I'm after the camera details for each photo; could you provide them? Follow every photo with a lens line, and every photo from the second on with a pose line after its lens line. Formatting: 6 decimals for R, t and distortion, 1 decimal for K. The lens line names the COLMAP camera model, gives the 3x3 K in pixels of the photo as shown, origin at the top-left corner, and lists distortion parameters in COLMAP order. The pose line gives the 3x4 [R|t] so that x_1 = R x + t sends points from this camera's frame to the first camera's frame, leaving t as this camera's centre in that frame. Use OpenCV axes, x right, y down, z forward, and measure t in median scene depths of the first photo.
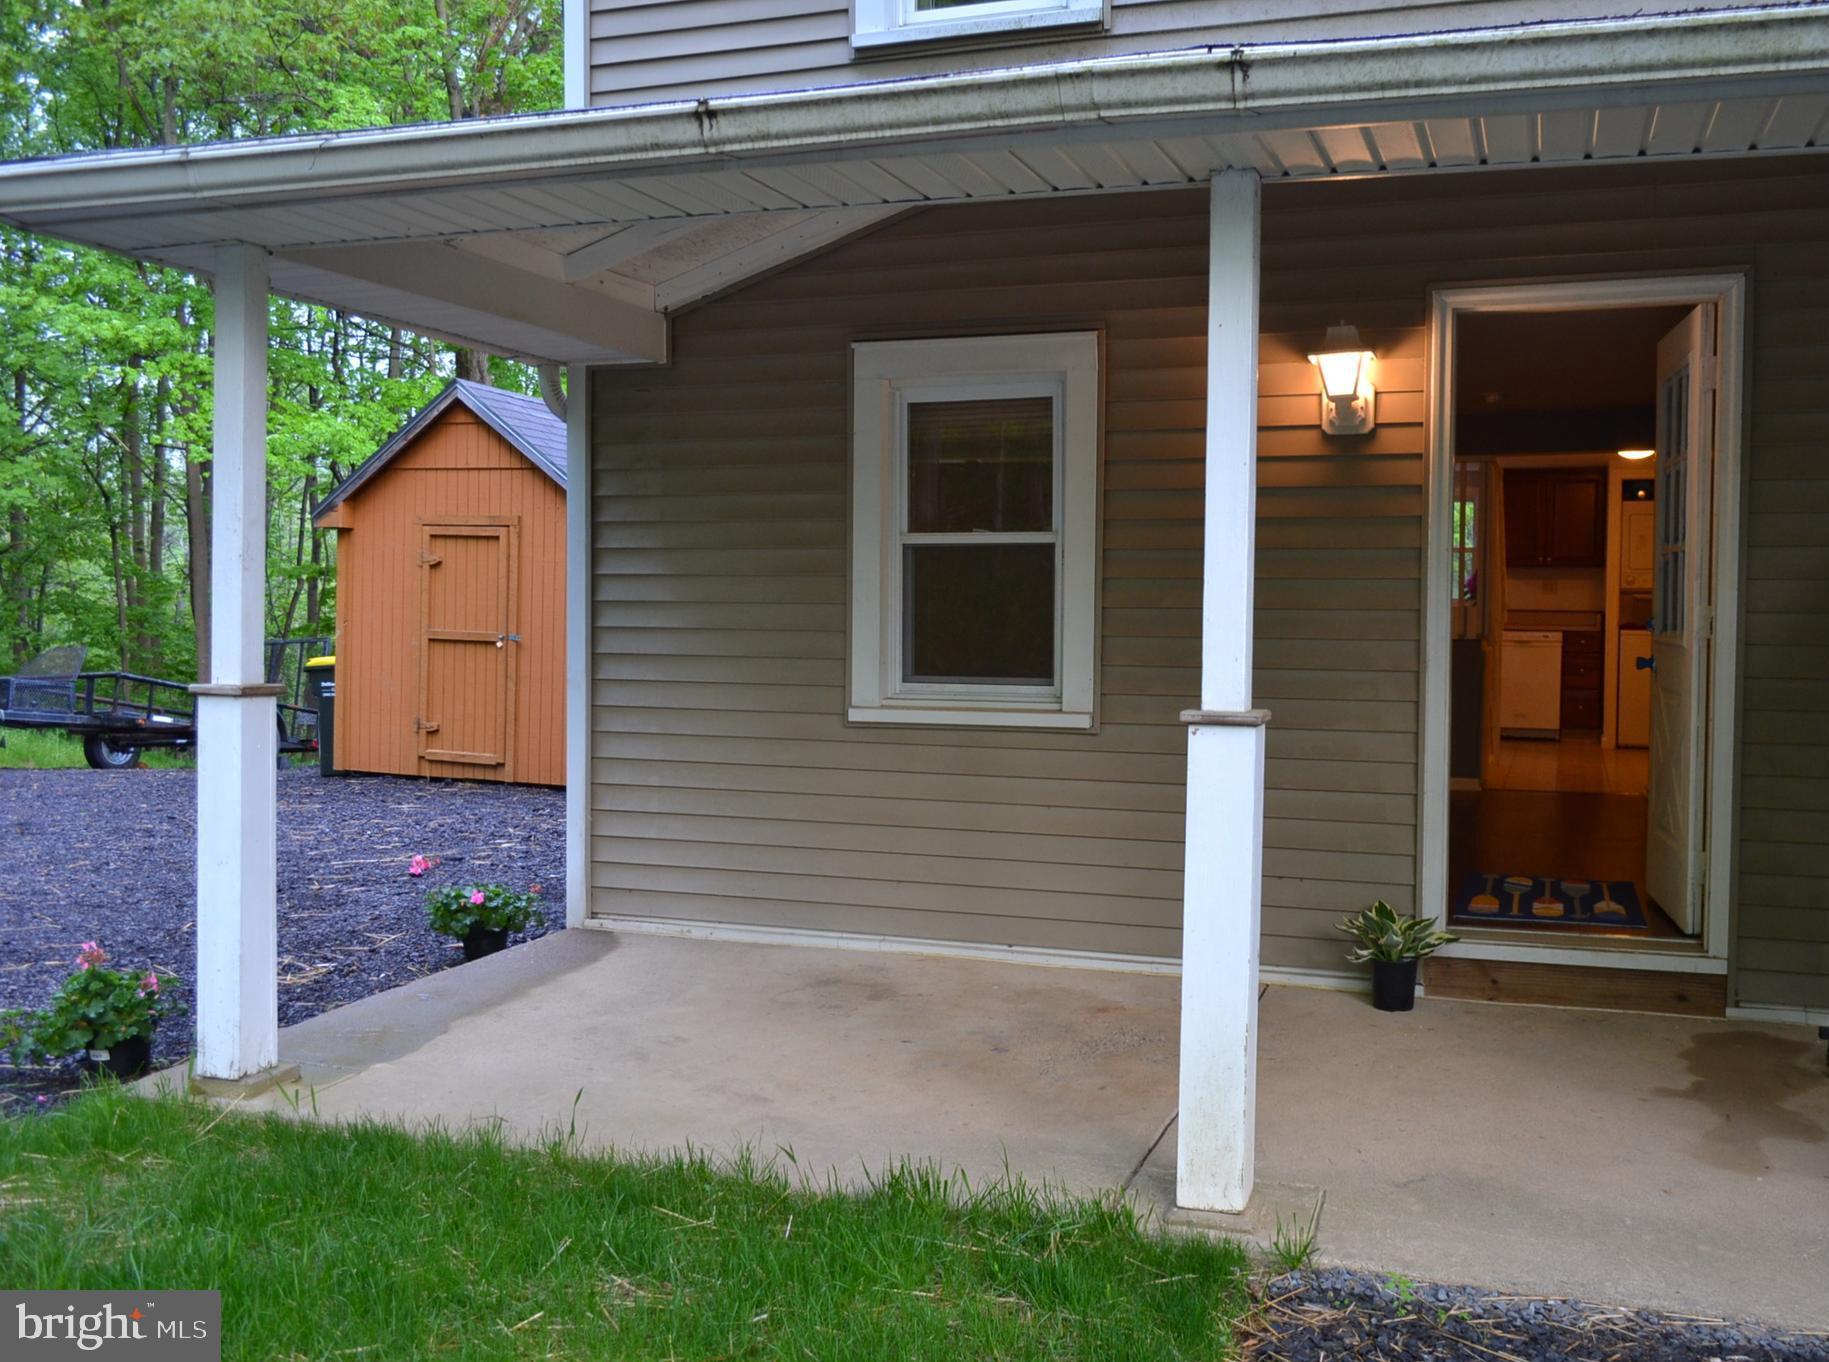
lens RADIAL K [[1768.9, 0, 917.2], [0, 1768.9, 686.7], [0, 0, 1]] dist [-0.018286, 0.000000]
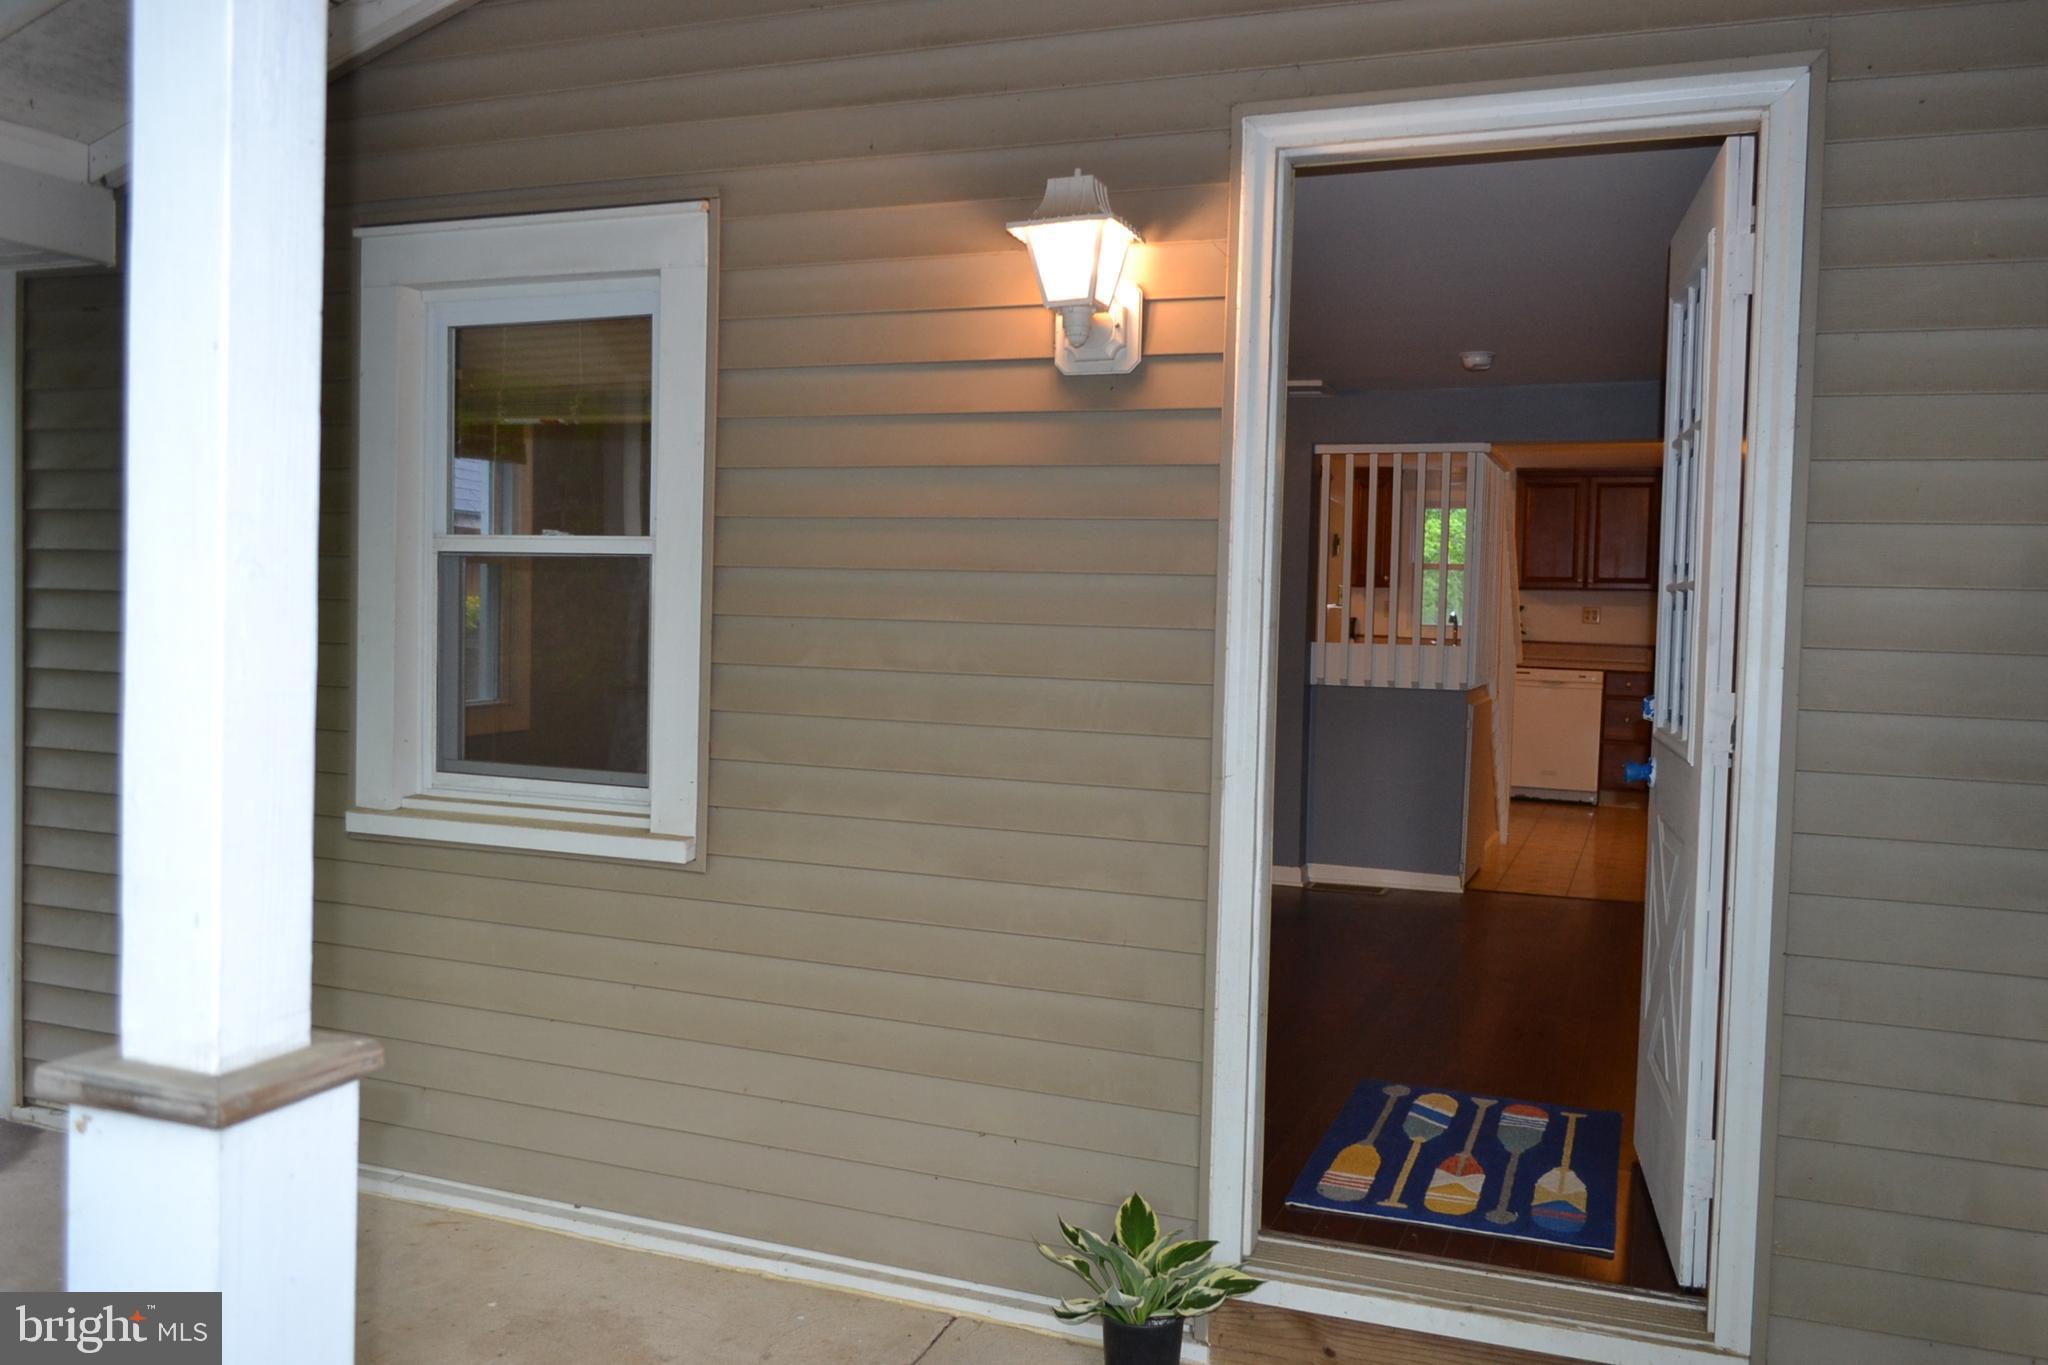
lens RADIAL K [[1584.1, 0, 1019.3], [0, 1584.1, 669.5], [0, 0, 1]] dist [-0.008101, -0.007787]
pose [[0.998694, 0.021327, -0.046433, 0.236877], [-0.021405, 0.999770, -0.001167, -0.044861], [0.046398, 0.002160, 0.998921, 0.472120]]
